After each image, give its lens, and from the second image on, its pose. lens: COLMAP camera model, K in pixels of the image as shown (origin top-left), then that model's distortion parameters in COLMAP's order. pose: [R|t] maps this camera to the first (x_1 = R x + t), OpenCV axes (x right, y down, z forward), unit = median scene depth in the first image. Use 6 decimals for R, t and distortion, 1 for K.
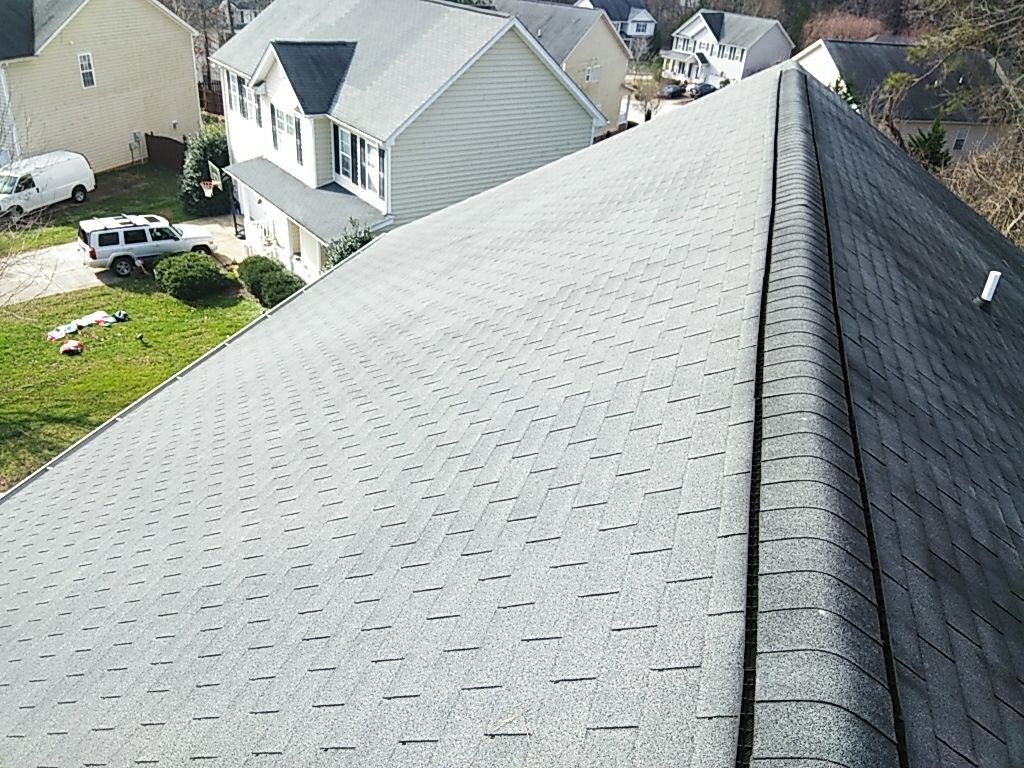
lens RADIAL K [[785.0, 0, 475.5], [0, 785.0, 385.7], [0, 0, 1]] dist [0.061135, -0.128592]
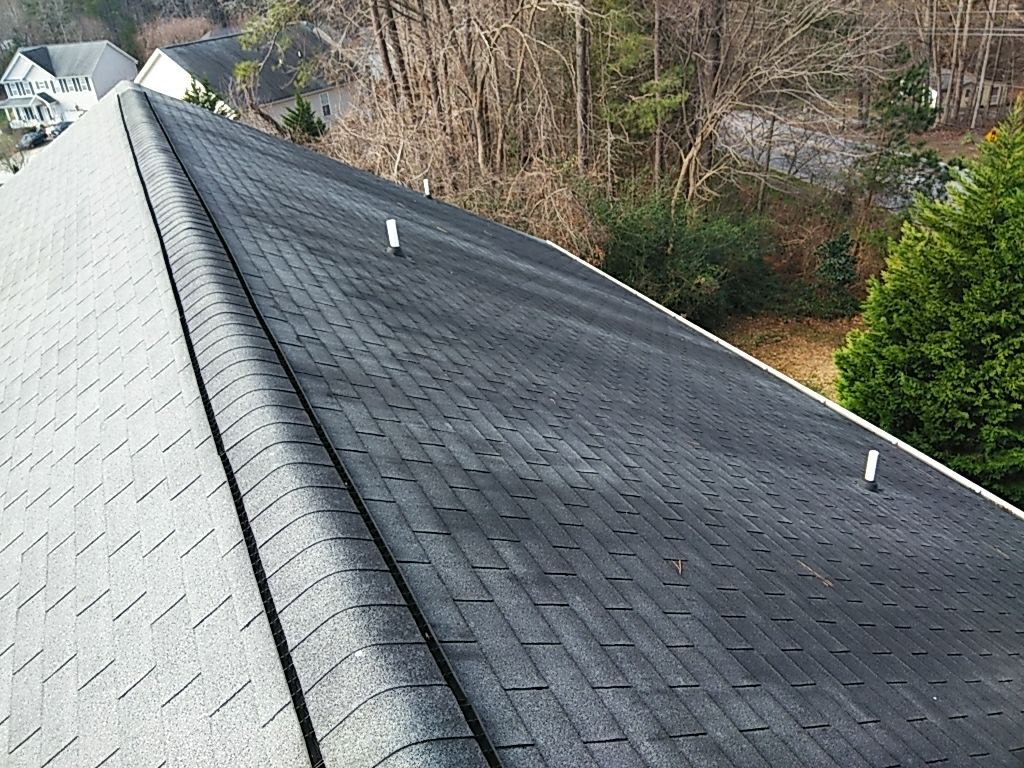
lens RADIAL K [[789.3, 0, 509.7], [0, 789.3, 414.4], [0, 0, 1]] dist [0.046364, -0.102173]
pose [[0.703192, -0.457188, 0.544519, 0.106035], [0.446241, 0.880017, 0.162602, -0.023830], [-0.553525, 0.128647, 0.822836, 0.047613]]
